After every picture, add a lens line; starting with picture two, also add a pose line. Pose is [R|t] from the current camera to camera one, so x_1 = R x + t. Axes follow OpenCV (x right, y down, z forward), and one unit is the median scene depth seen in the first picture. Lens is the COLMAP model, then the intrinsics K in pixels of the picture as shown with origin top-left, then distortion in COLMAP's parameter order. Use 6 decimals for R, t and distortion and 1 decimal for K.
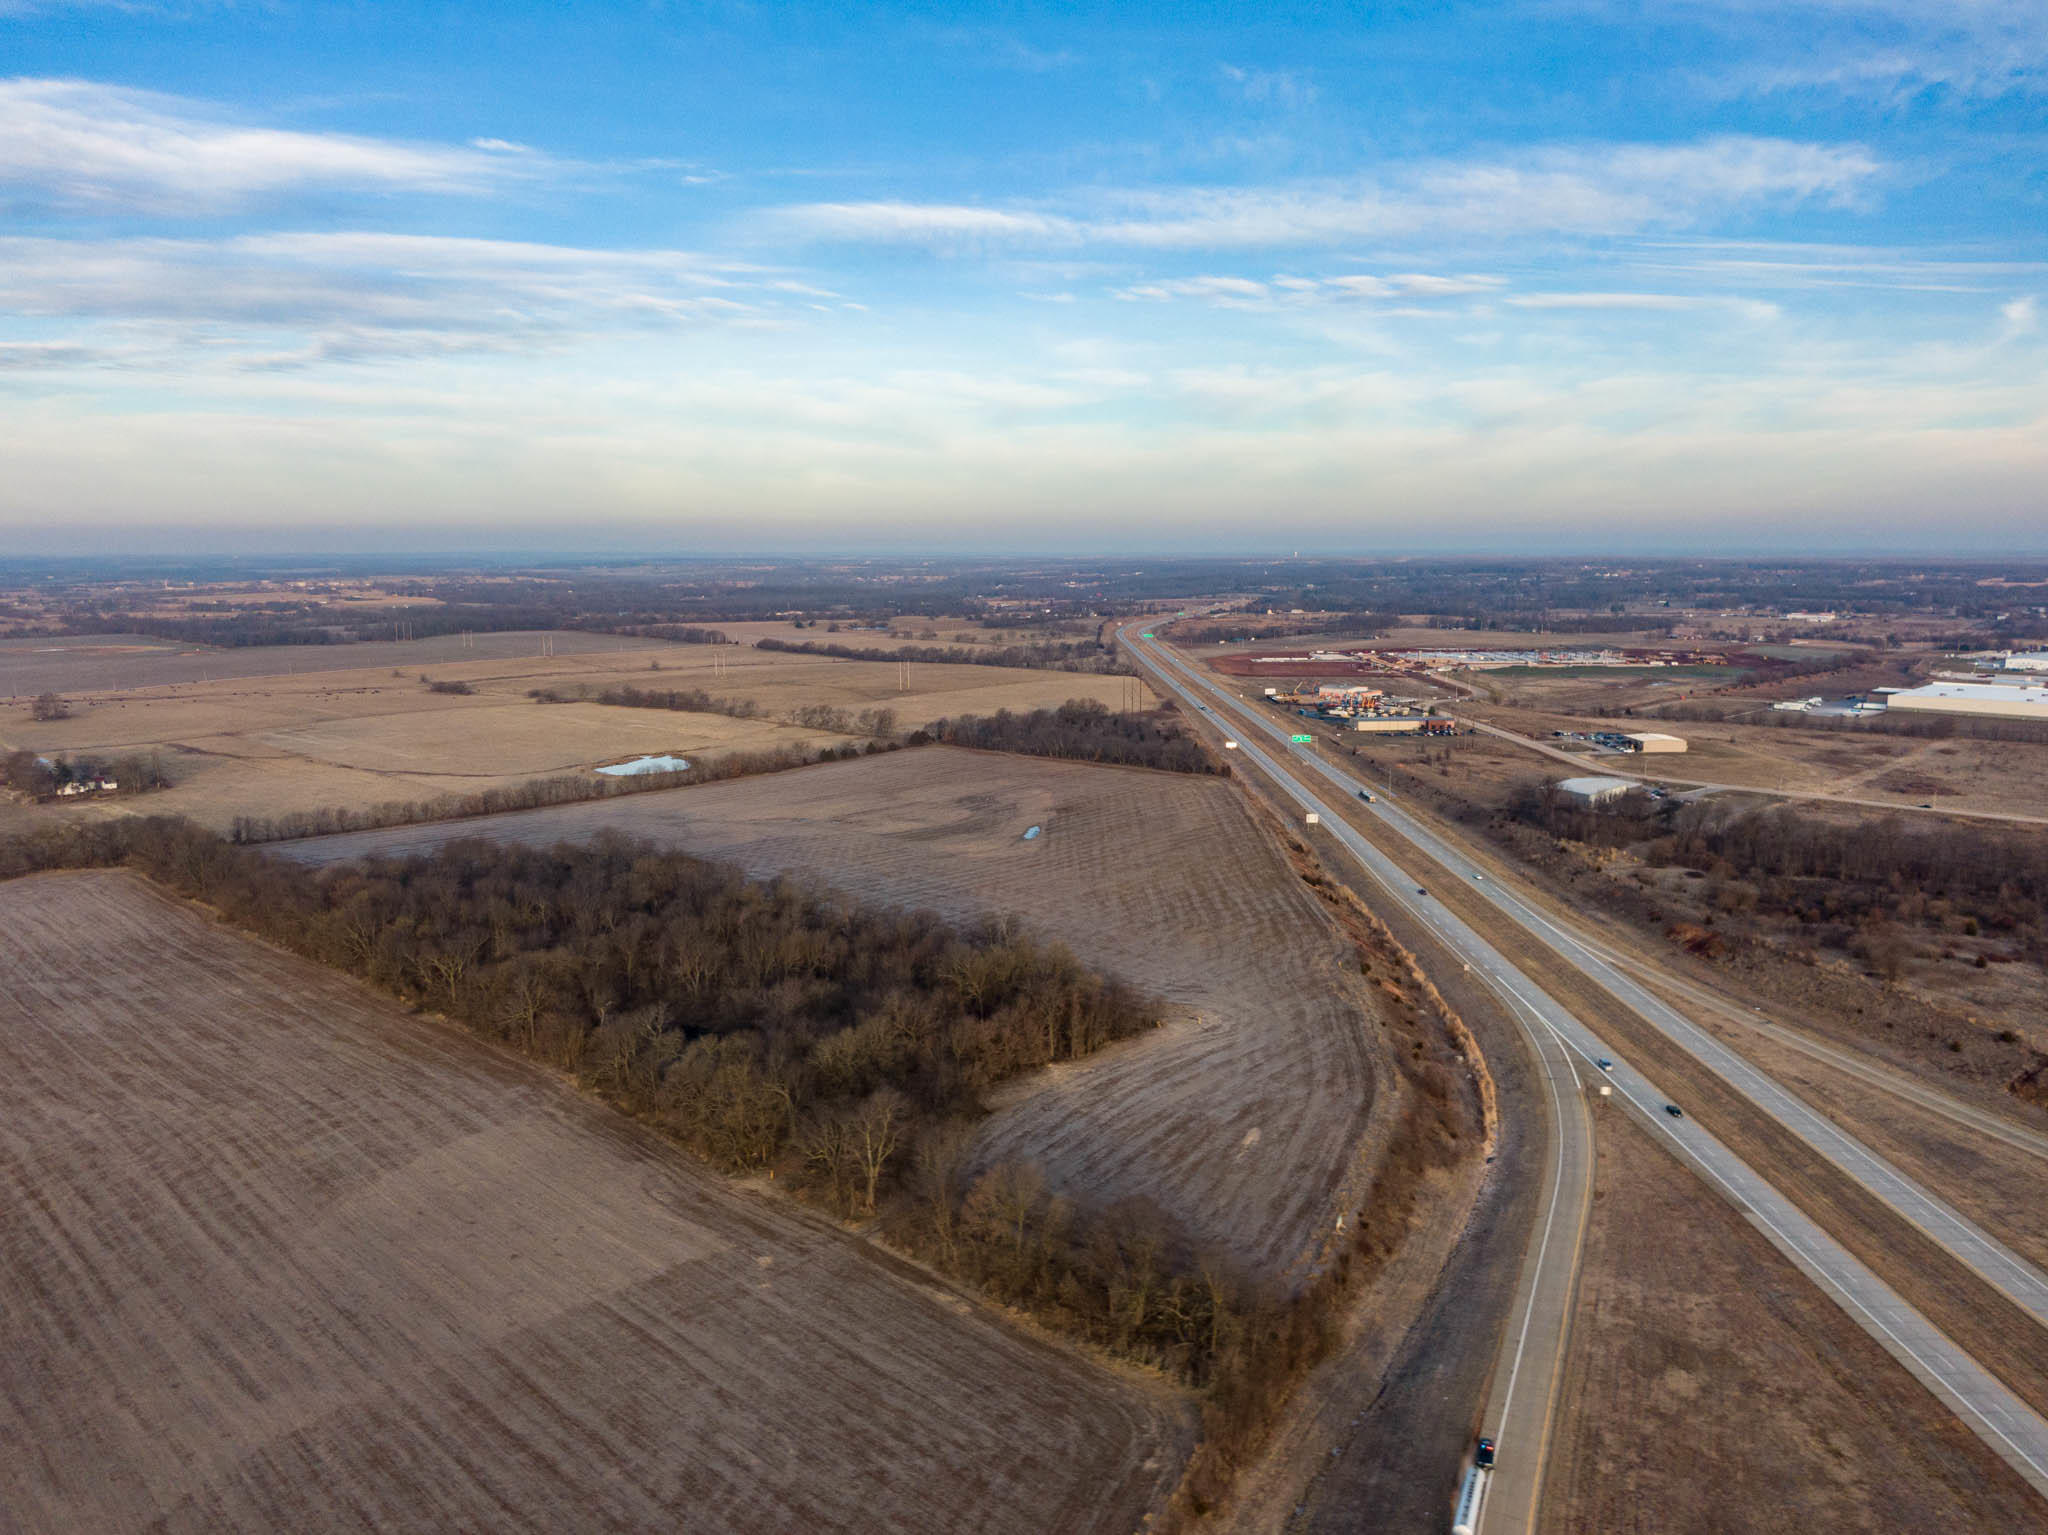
lens RADIAL K [[1455.1, 0, 1028.2], [0, 1455.1, 774.7], [0, 0, 1]] dist [0.014196, -0.025678]
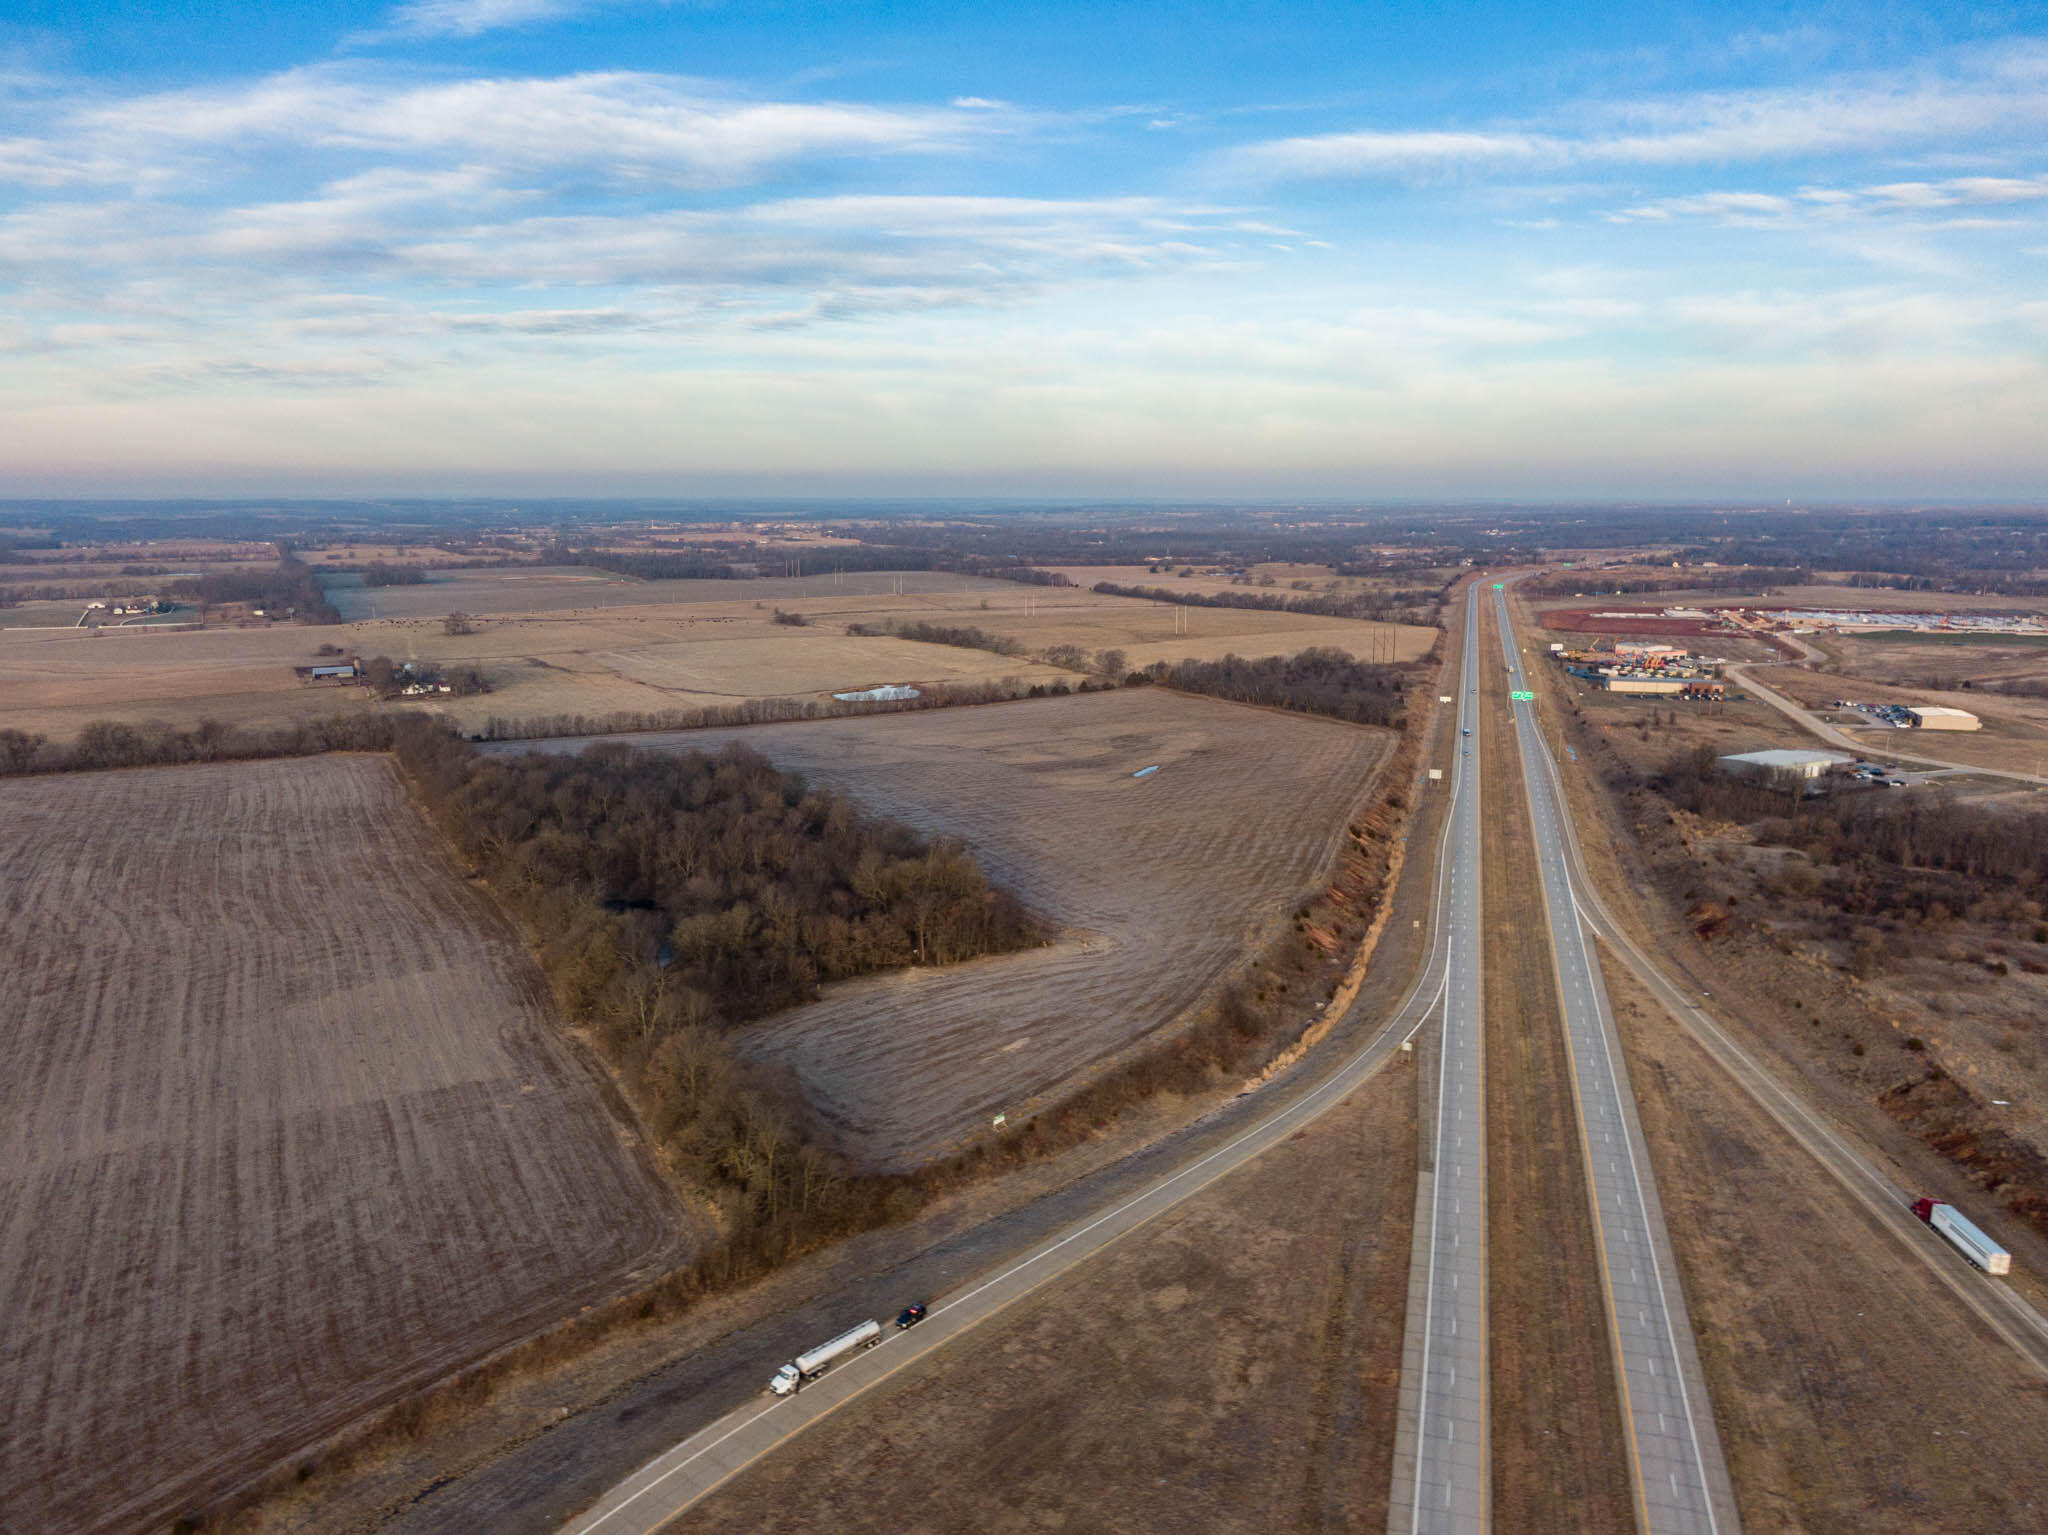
lens RADIAL K [[1455.1, 0, 1024.0], [0, 1455.1, 789.5], [0, 0, 1]] dist [0.014196, -0.025678]
pose [[0.953079, 0.063826, -0.295918, 0.048227], [-0.050396, 0.997333, 0.052799, 0.000710], [0.298499, -0.035408, 0.953753, -0.000154]]
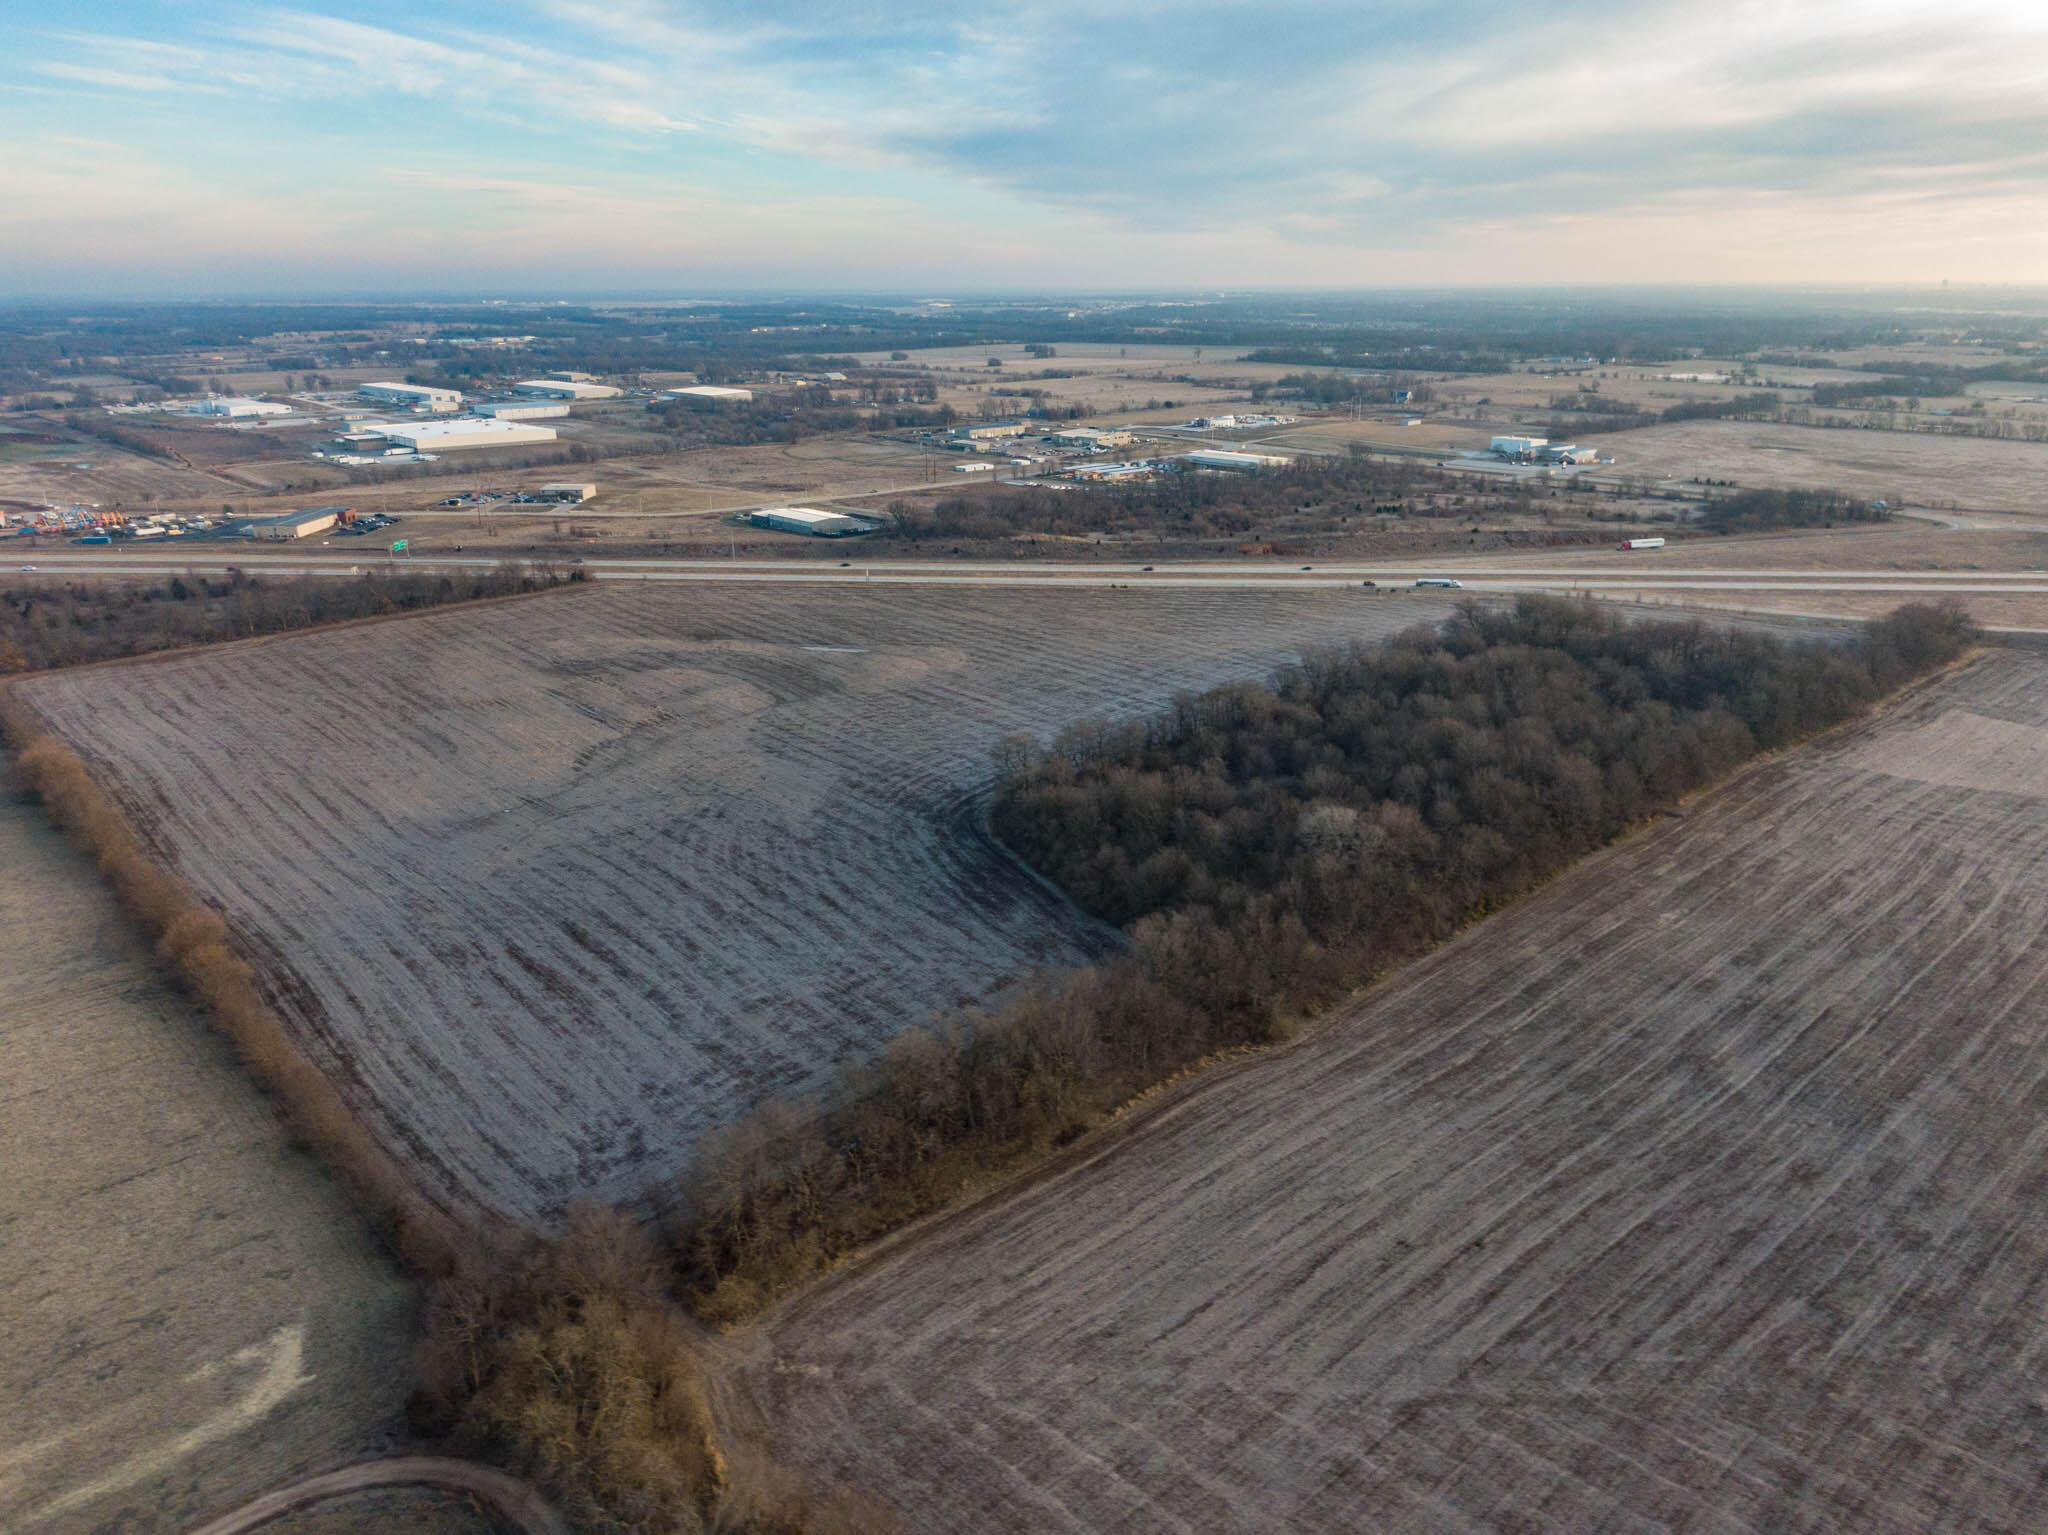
lens RADIAL K [[1455.1, 0, 1025.0], [0, 1455.1, 770.5], [0, 0, 1]] dist [0.014196, -0.025678]
pose [[0.053878, -0.313727, 0.947984, -0.176782], [0.160622, 0.939723, 0.301864, -0.028558], [-0.985544, 0.136003, 0.101022, 0.175813]]
